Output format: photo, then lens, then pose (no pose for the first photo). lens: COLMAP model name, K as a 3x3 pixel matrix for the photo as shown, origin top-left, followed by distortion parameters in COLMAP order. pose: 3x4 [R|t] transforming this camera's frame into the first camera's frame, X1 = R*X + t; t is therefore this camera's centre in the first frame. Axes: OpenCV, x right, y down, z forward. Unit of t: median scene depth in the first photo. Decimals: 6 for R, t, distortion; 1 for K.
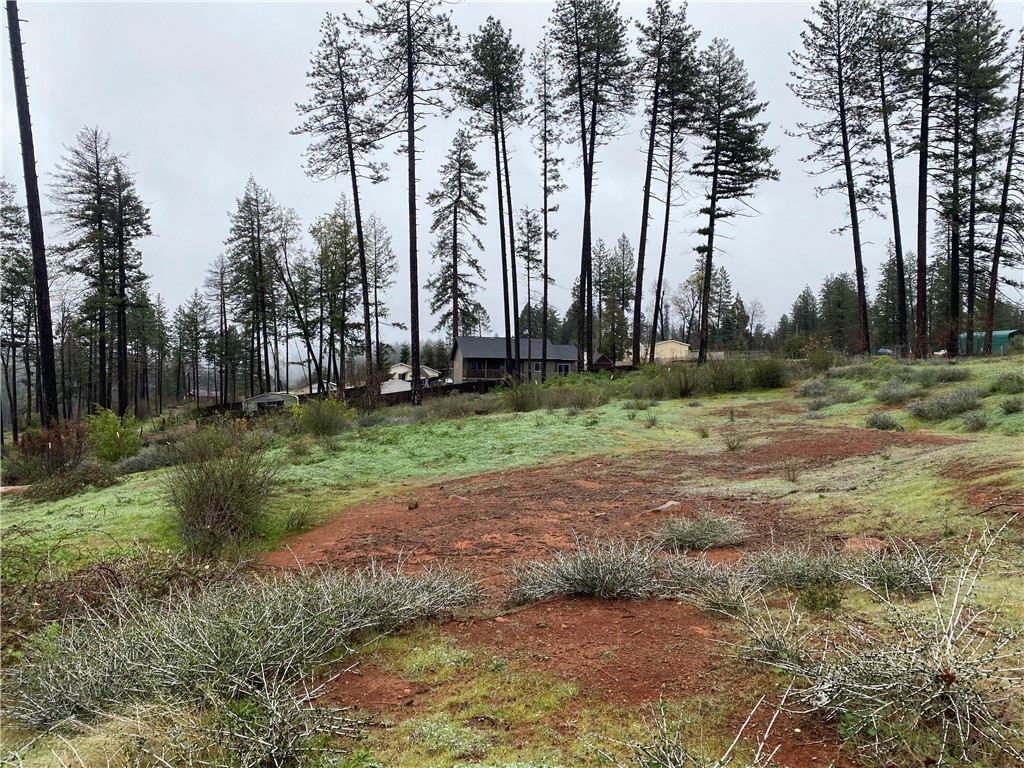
lens RADIAL K [[774.9, 0, 512.1], [0, 774.9, 405.5], [0, 0, 1]] dist [0.041238, -0.066071]
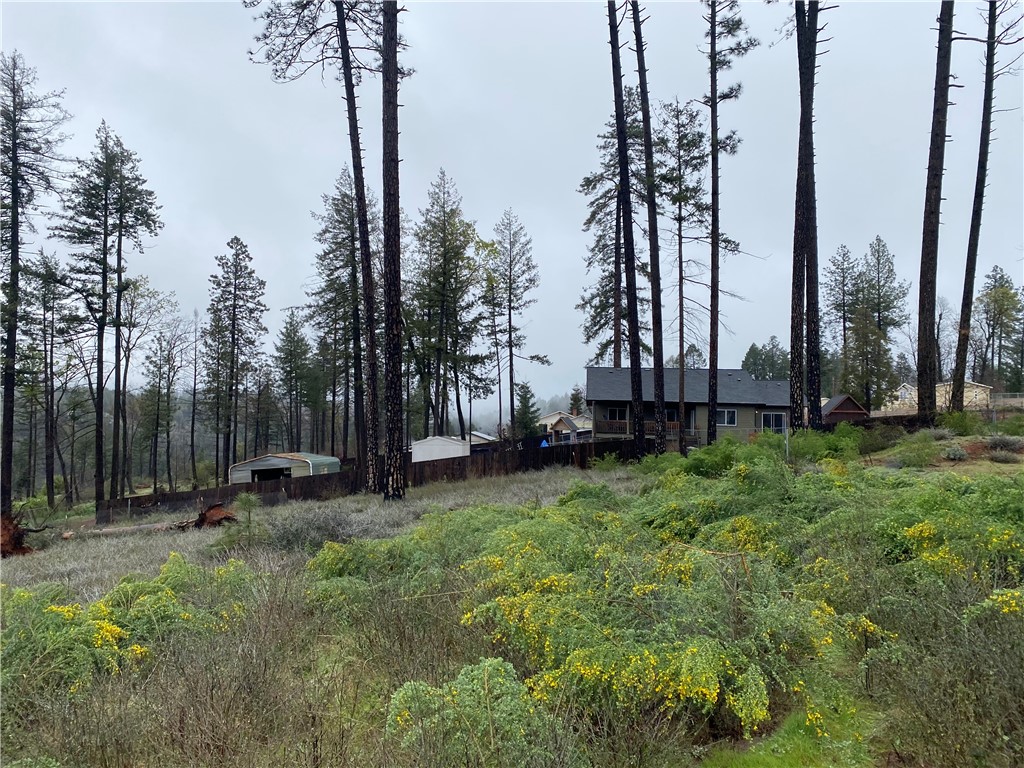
lens RADIAL K [[786.2, 0, 510.8], [0, 786.2, 384.5], [0, 0, 1]] dist [0.063210, -0.096343]
pose [[0.958396, -0.004756, -0.285404, 0.050823], [-0.021860, 0.995702, -0.090001, -0.018797], [0.284605, 0.092496, 0.954172, 0.407253]]
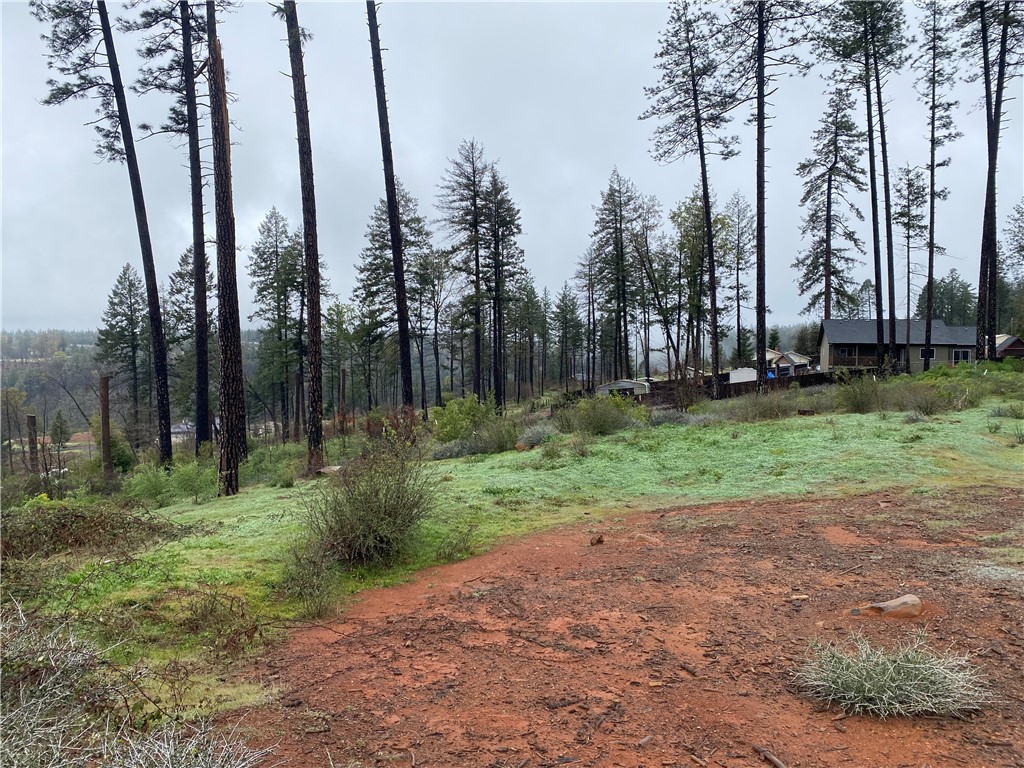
lens RADIAL K [[776.0, 0, 516.3], [0, 776.0, 395.1], [0, 0, 1]] dist [0.044208, -0.048514]
pose [[0.891122, 0.017710, -0.453417, 0.024915], [-0.014942, 0.999841, 0.009687, -0.005007], [0.453517, -0.001857, 0.891246, 0.035518]]
